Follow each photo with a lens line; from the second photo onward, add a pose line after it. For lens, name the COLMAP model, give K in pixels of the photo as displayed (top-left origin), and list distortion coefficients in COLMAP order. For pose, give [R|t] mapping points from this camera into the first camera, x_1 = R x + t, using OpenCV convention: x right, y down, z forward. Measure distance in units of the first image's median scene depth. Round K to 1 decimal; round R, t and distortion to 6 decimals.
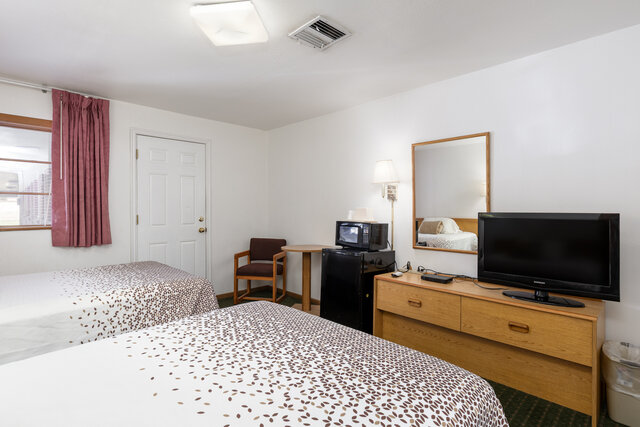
lens RADIAL K [[342.5, 0, 320.0], [0, 342.5, 213.5], [0, 0, 1]] dist [0.000039, 0.000069]
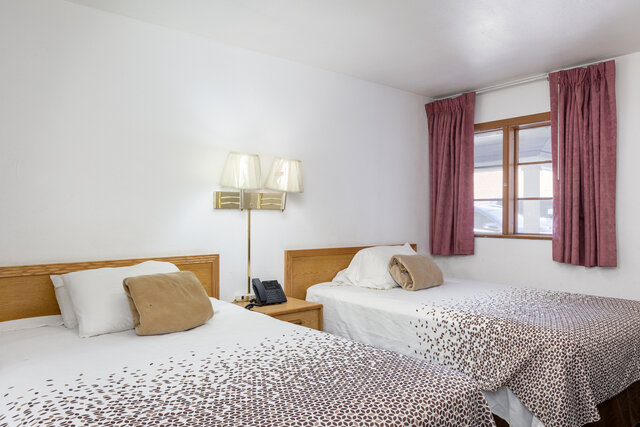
lens RADIAL K [[467.4, 0, 320.0], [0, 467.4, 213.5], [0, 0, 1]] dist [0.012741, 0.000971]
pose [[-0.121000, -0.002078, -0.992650, 0.945598], [-0.015150, 0.999885, -0.000247, -0.021624], [0.992537, 0.015009, -0.121018, 1.240918]]
